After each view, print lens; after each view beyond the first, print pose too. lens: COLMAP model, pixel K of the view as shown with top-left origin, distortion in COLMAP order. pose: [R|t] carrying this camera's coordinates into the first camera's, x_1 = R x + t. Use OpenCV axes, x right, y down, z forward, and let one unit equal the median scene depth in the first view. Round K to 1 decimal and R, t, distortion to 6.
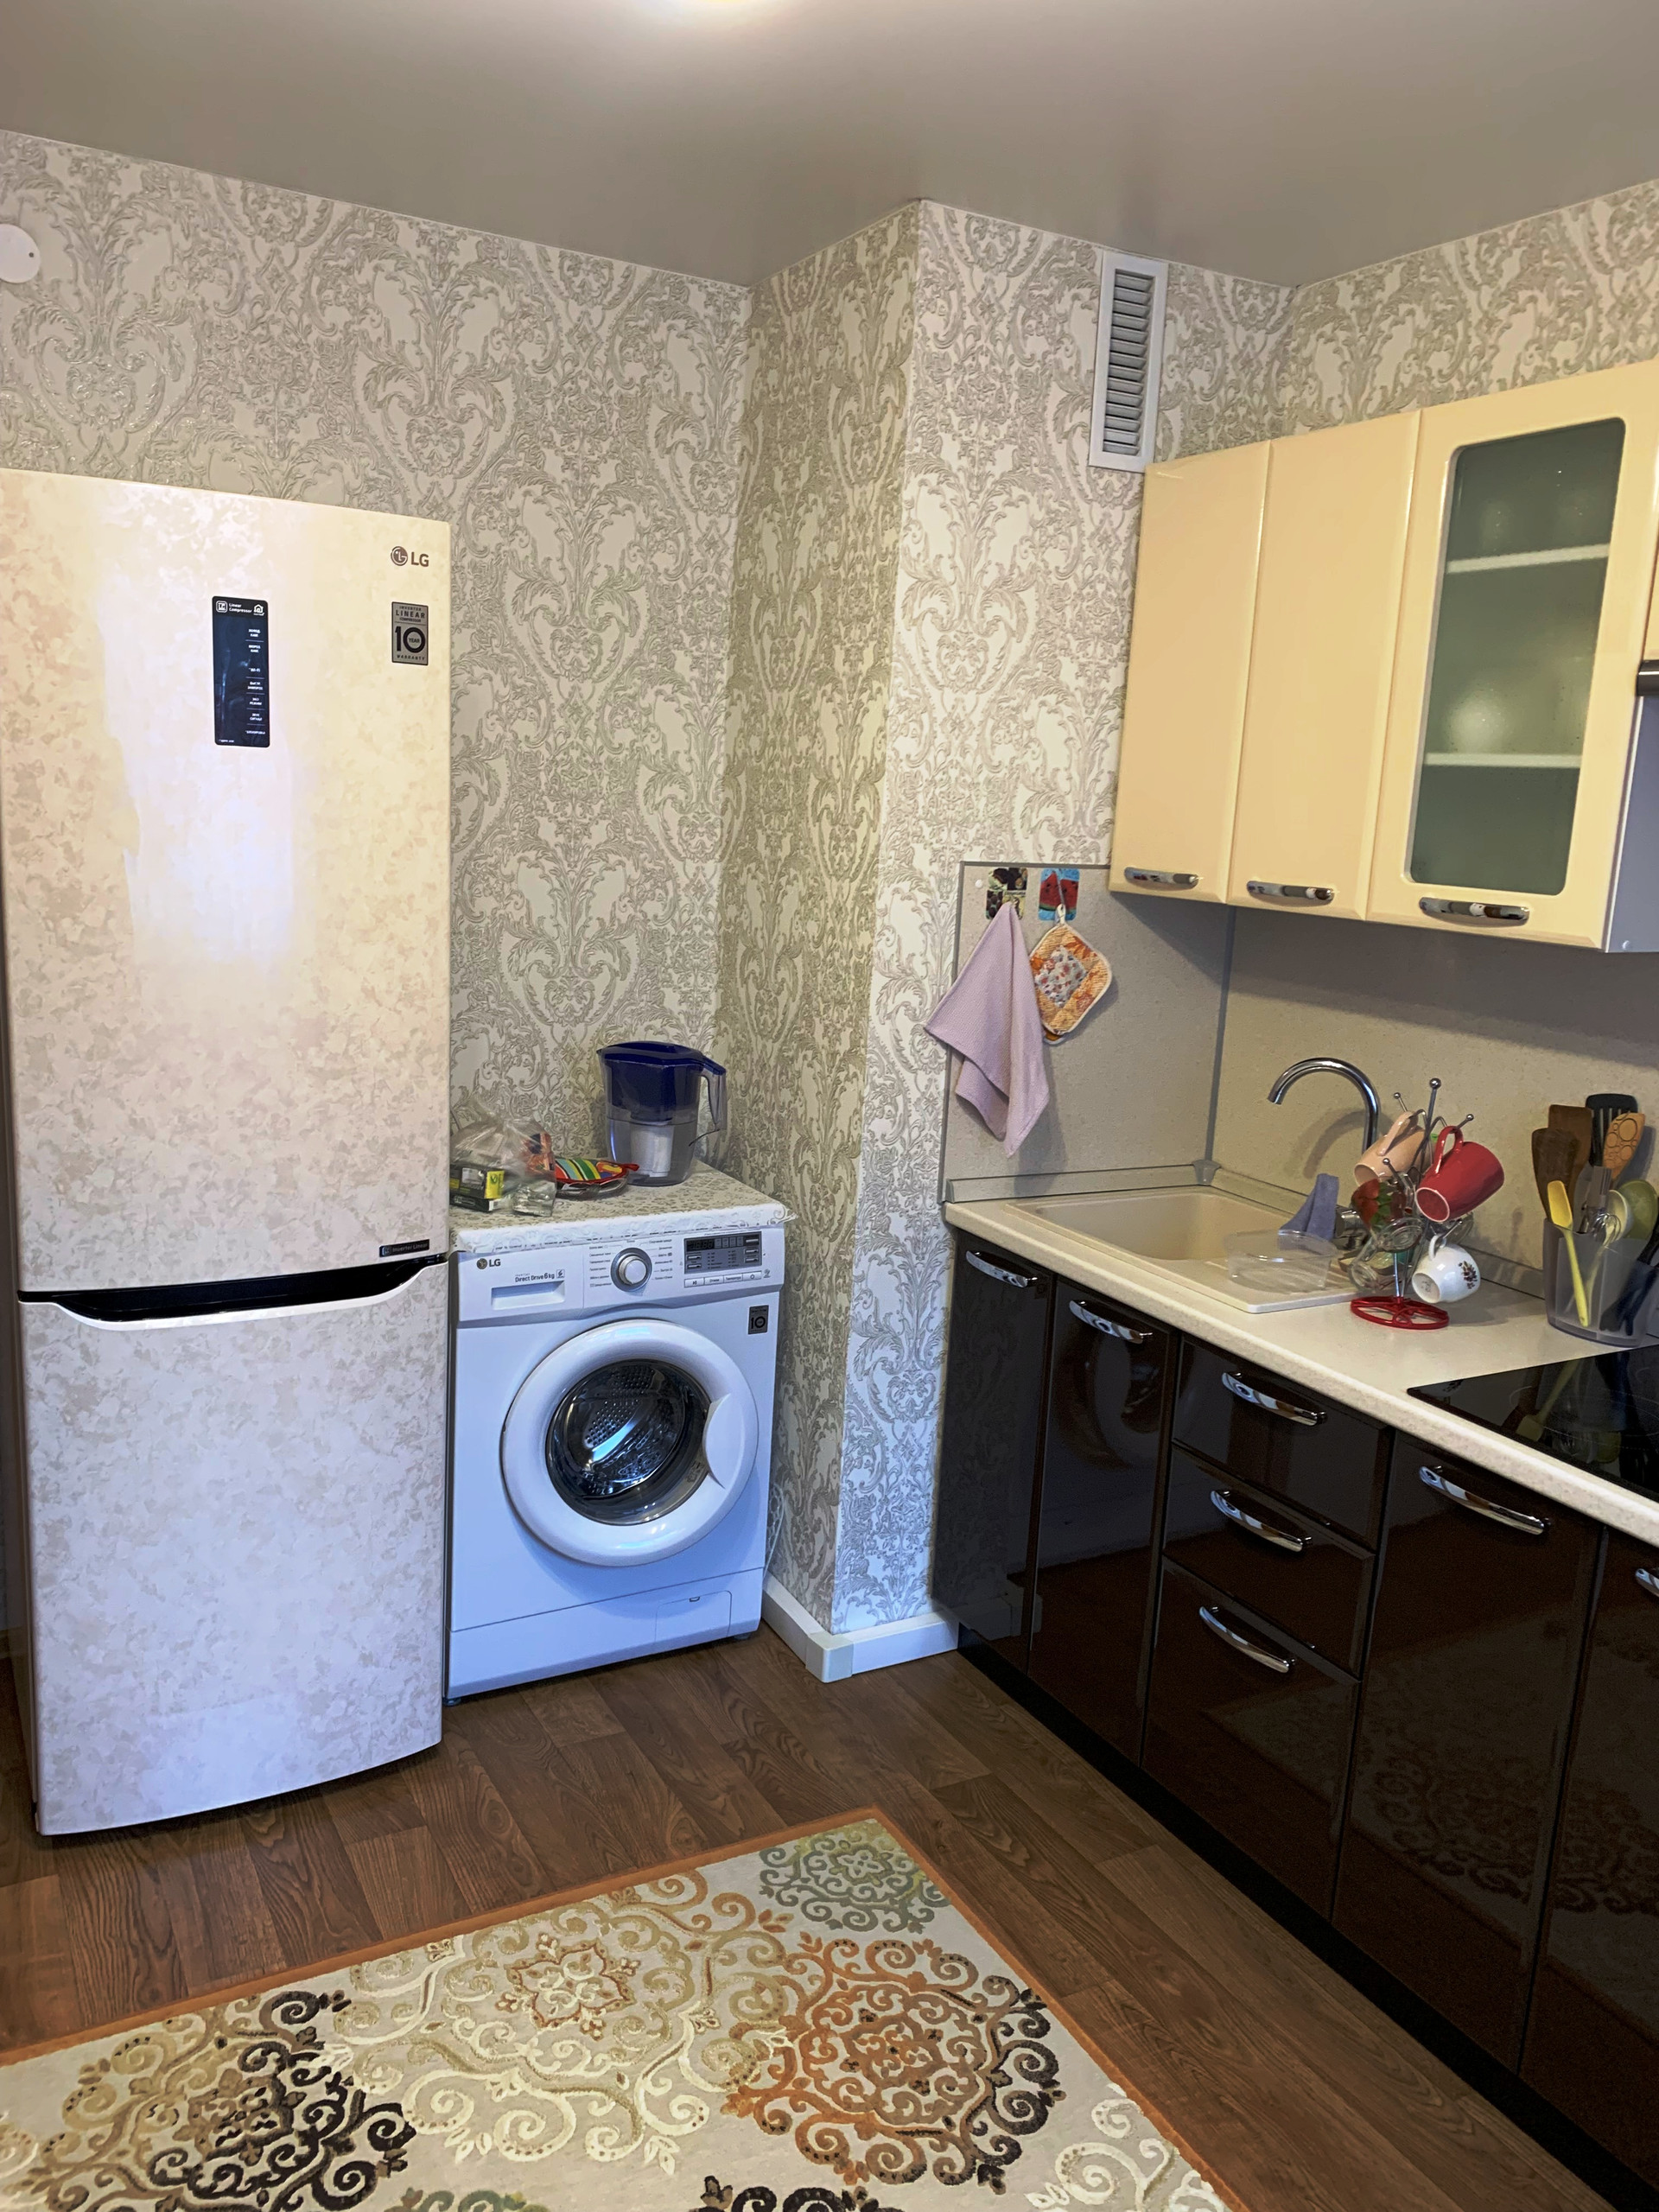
lens RADIAL K [[1691.5, 0, 809.0], [0, 1691.5, 1117.3], [0, 0, 1]] dist [0.031805, -0.043483]
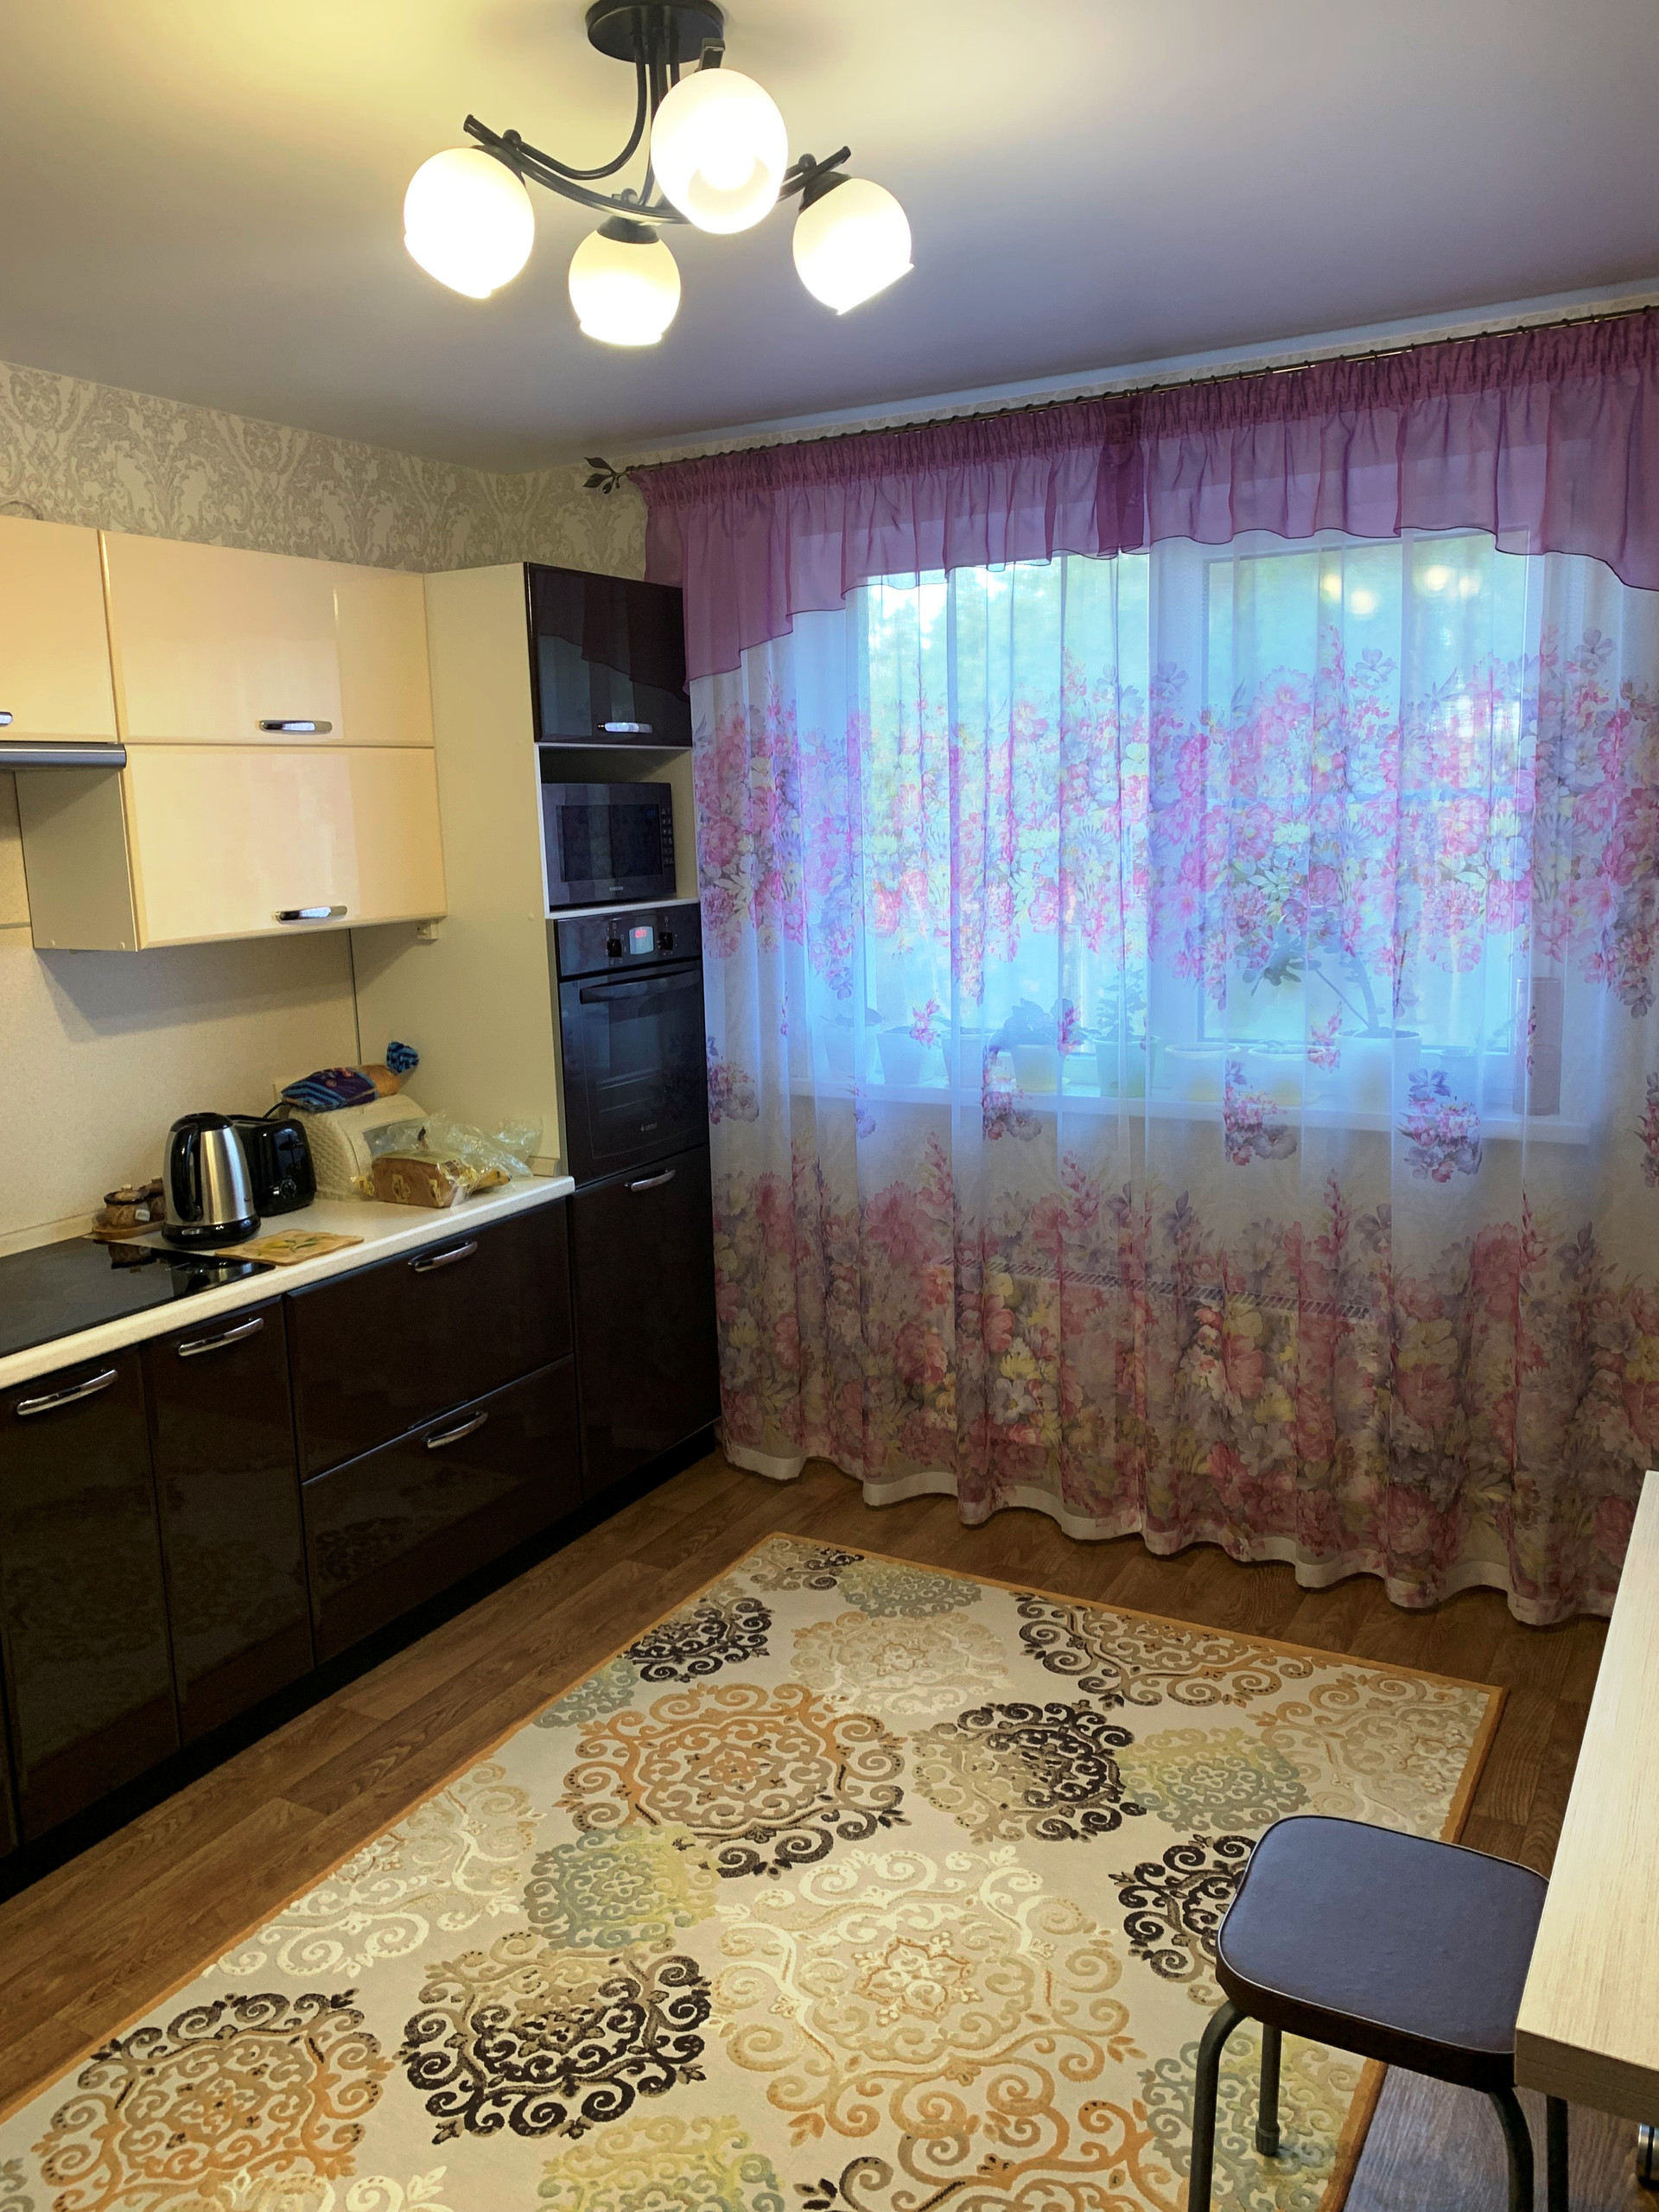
lens RADIAL K [[1691.5, 0, 881.3], [0, 1691.5, 1122.8], [0, 0, 1]] dist [0.031805, -0.043483]
pose [[-0.566863, -0.186297, 0.802471, -0.784132], [0.160646, 0.930397, 0.329475, -0.240471], [-0.807997, 0.315681, -0.497480, 0.887702]]
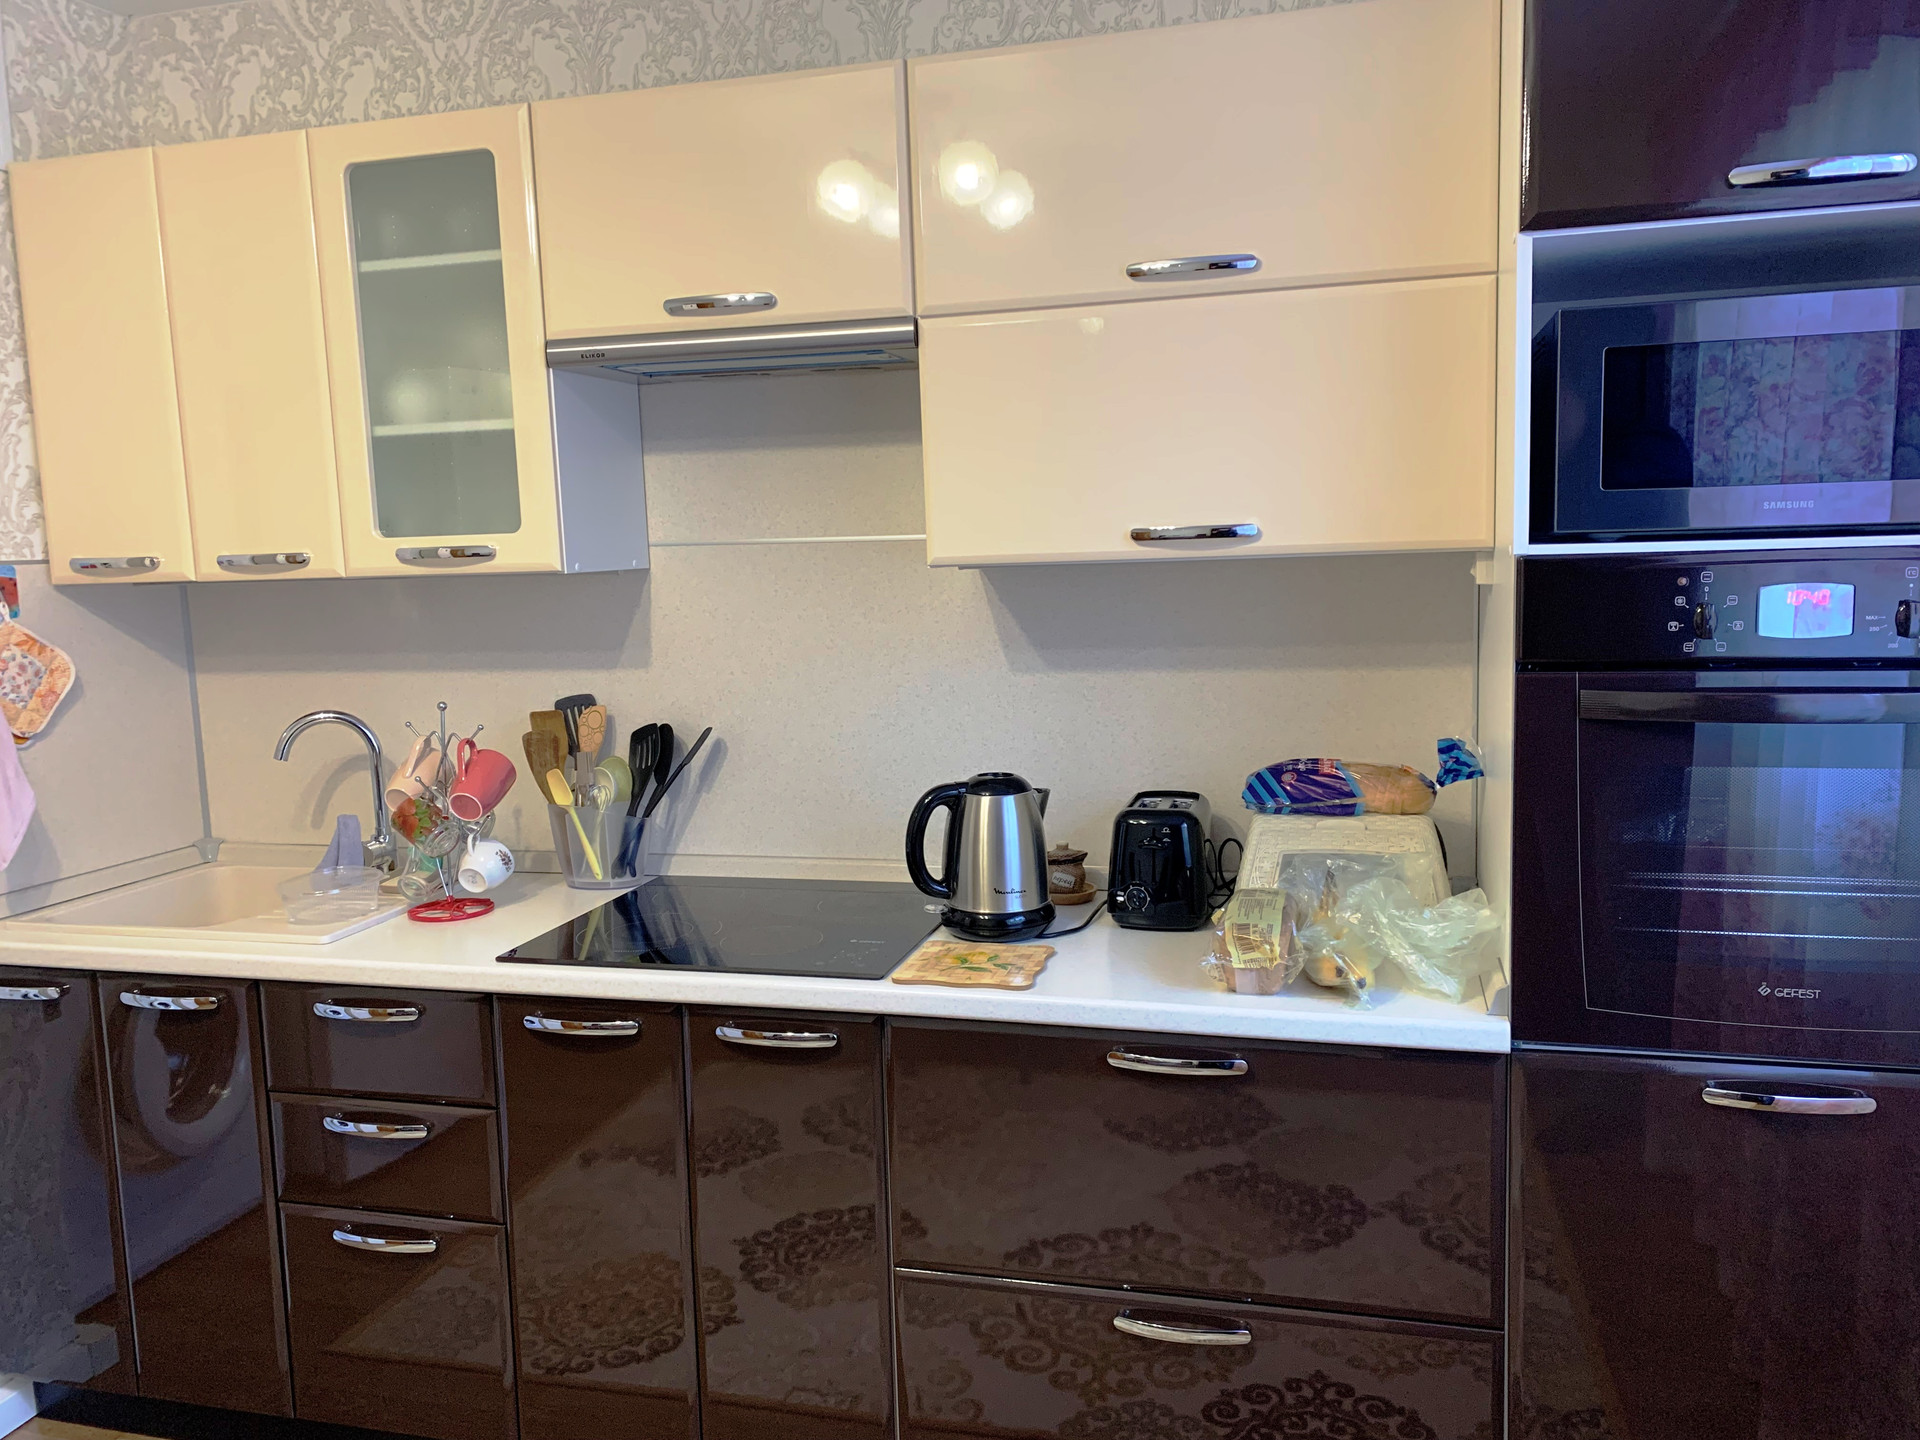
lens RADIAL K [[1468.2, 0, 994.8], [0, 1468.2, 713.1], [0, 0, 1]] dist [0.031805, -0.043483]
pose [[0.678303, -0.156697, 0.717879, -0.095711], [0.204057, 0.978737, 0.020829, 0.039507], [-0.705879, 0.132360, 0.695856, 0.034627]]
